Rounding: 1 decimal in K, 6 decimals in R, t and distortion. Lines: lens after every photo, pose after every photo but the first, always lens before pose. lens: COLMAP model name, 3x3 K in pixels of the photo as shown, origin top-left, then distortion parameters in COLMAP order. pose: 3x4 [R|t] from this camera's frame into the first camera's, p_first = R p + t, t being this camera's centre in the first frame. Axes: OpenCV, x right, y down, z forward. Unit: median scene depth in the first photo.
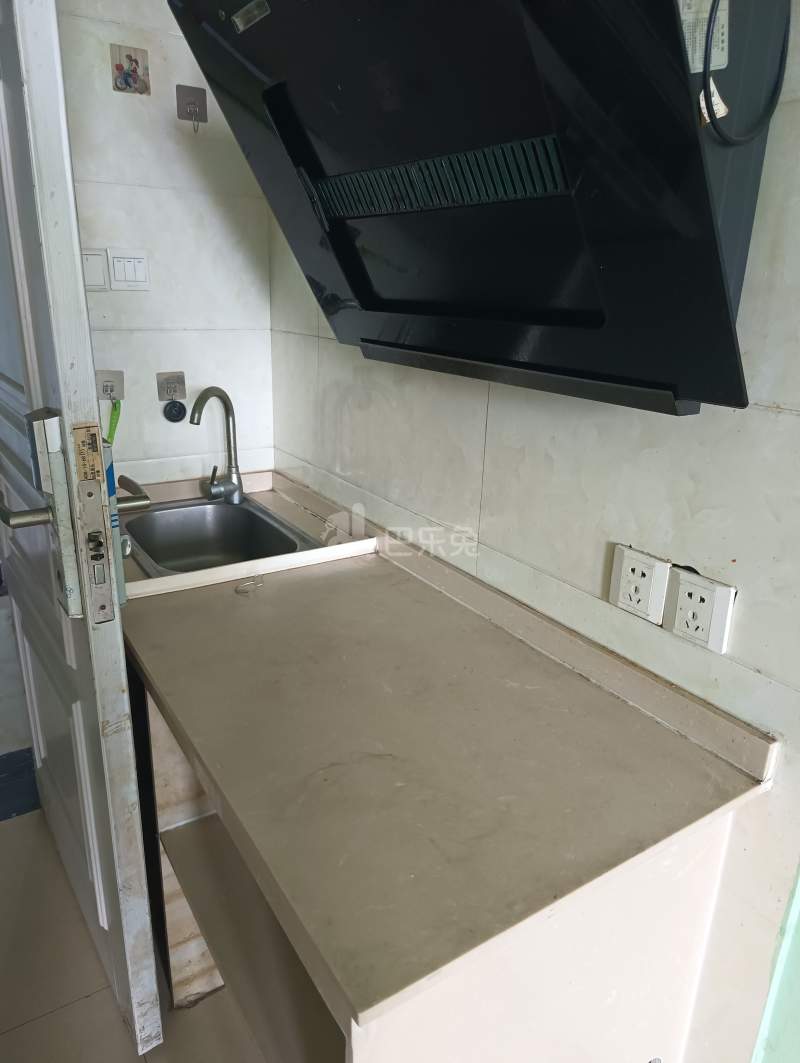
lens RADIAL K [[744.7, 0, 399.5], [0, 744.7, 535.9], [0, 0, 1]] dist [0.041792, -0.029784]
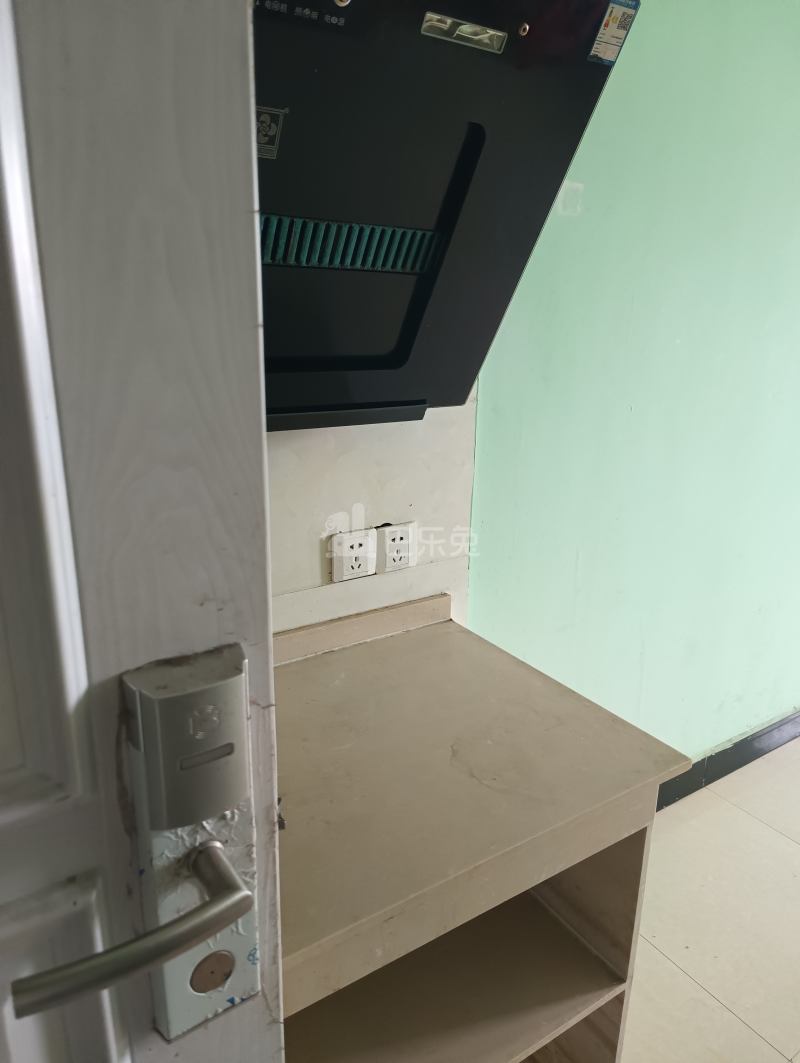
lens RADIAL K [[744.7, 0, 399.8], [0, 744.7, 527.2], [0, 0, 1]] dist [0.041792, -0.029784]
pose [[-0.021082, -0.313926, 0.949213, -0.937147], [0.304170, 0.902404, 0.305201, -0.365286], [-0.952384, 0.295157, 0.076462, 0.828339]]
